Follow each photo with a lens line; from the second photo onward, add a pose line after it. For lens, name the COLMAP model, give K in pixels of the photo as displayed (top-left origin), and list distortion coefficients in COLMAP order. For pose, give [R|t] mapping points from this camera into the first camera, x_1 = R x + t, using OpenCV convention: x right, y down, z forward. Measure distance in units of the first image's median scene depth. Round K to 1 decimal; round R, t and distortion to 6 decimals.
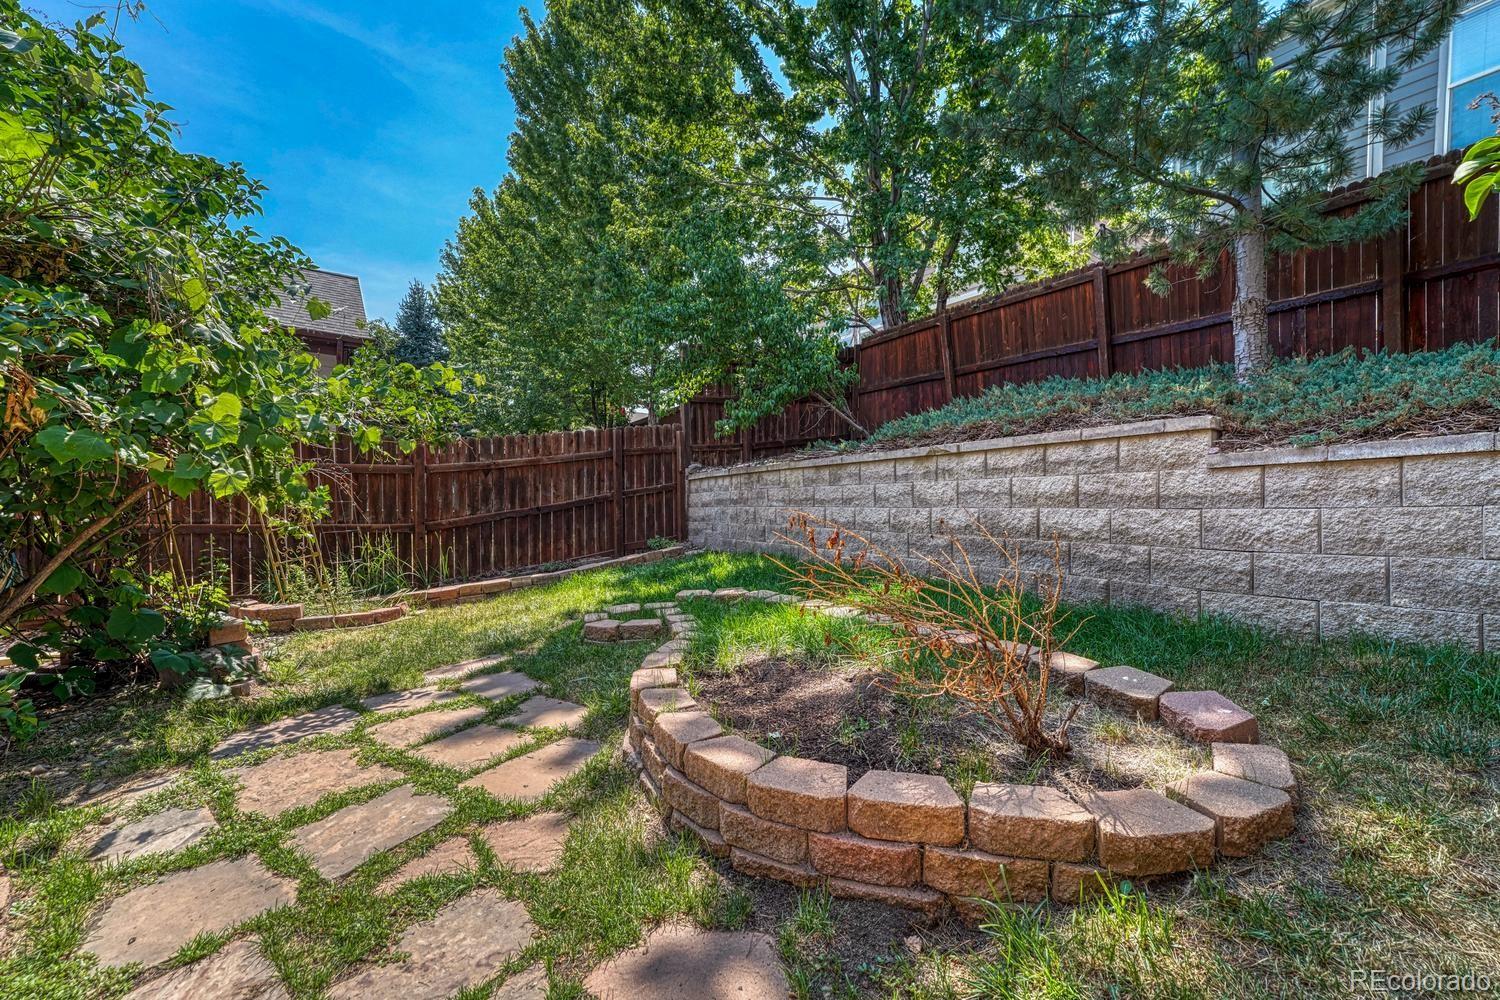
lens RADIAL K [[598.1, 0, 748.2], [0, 598.1, 507.6], [0, 0, 1]] dist [-0.000881, 0.000379]
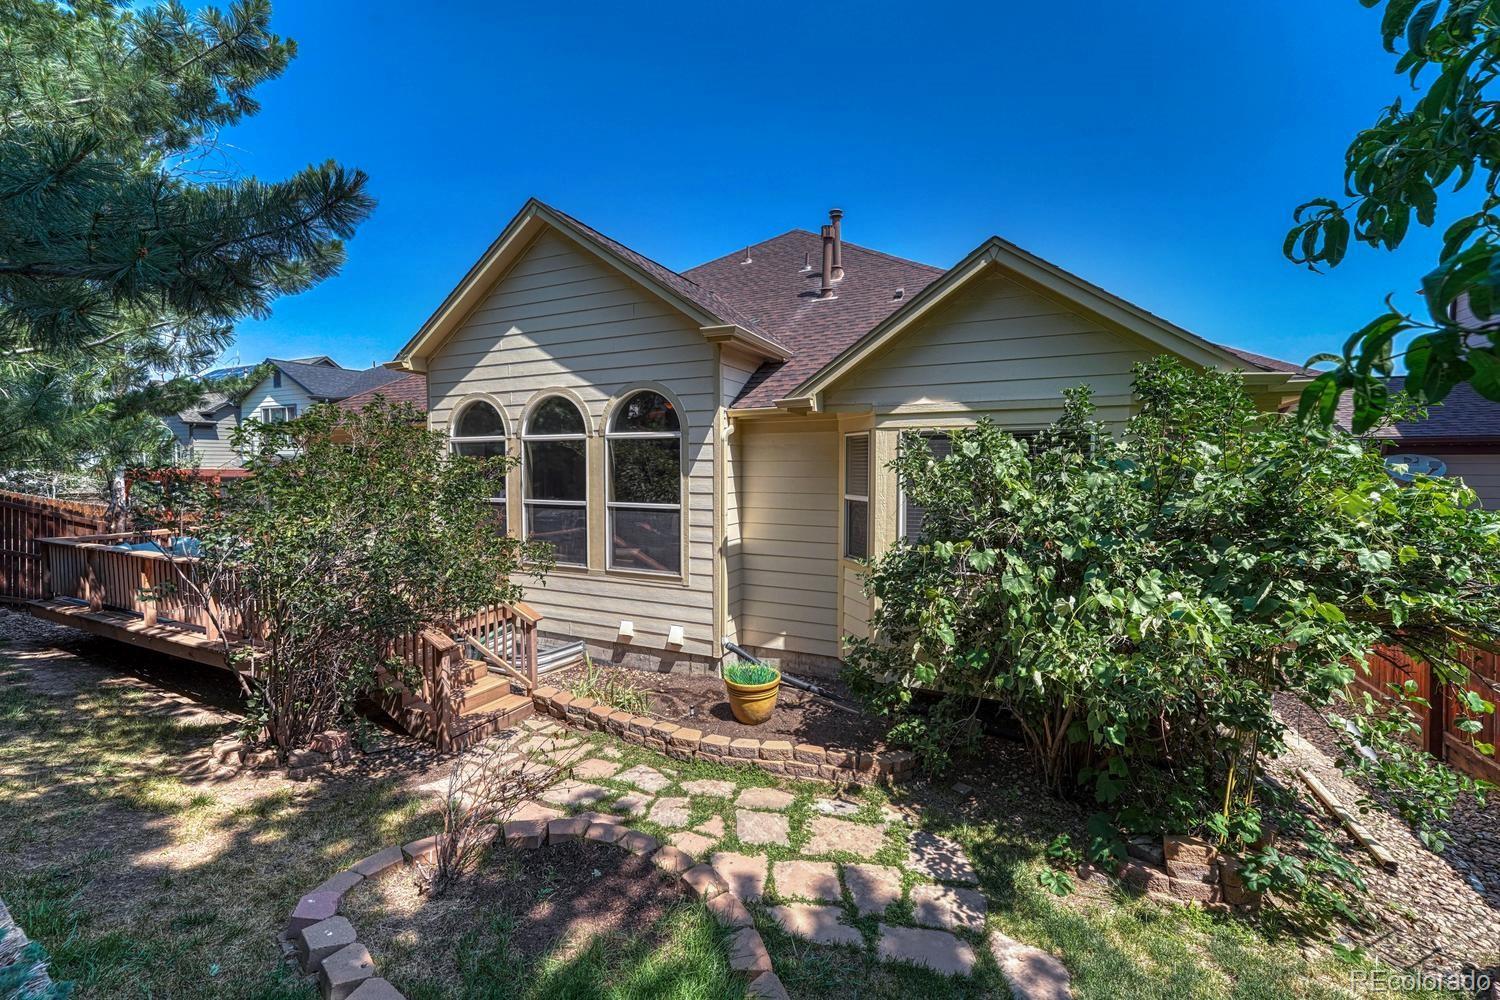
lens RADIAL K [[598.1, 0, 748.2], [0, 598.1, 507.6], [0, 0, 1]] dist [-0.000881, 0.000379]
pose [[-0.872167, 0.007102, -0.489158, 0.322427], [-0.020899, 0.998441, 0.051758, -0.488157], [0.488763, 0.055364, -0.870658, 1.761755]]
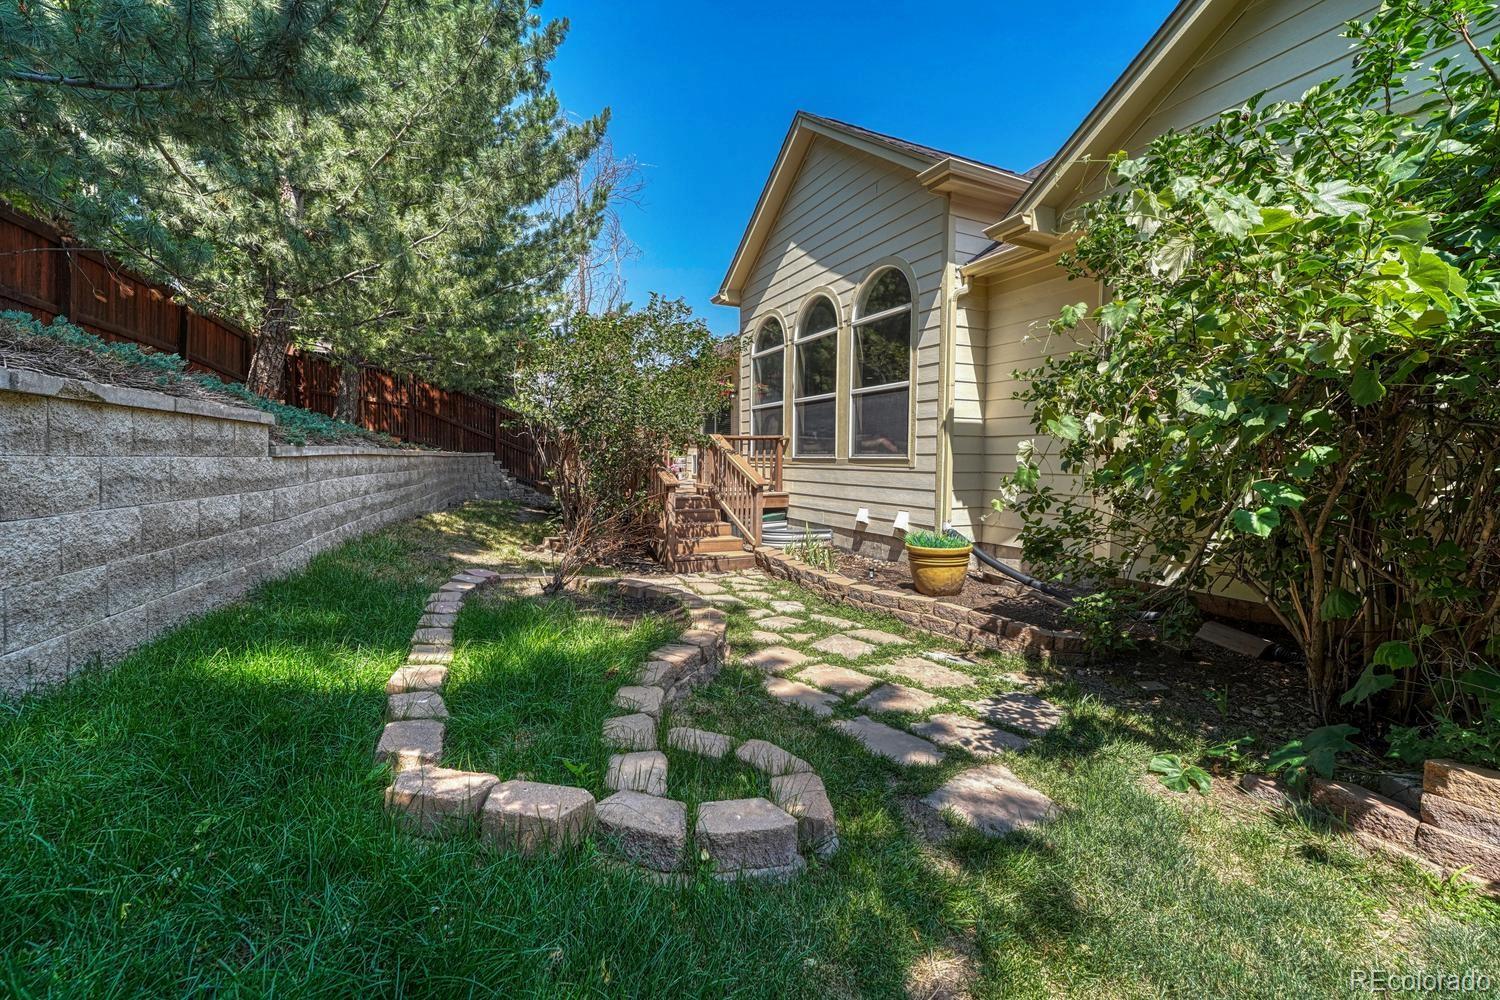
lens RADIAL K [[598.1, 0, 748.2], [0, 598.1, 507.6], [0, 0, 1]] dist [-0.000881, 0.000379]
pose [[-0.985316, -0.036362, 0.166826, -0.379828], [-0.023321, 0.996564, 0.079476, -0.074445], [-0.169143, 0.074419, -0.982778, 1.898143]]
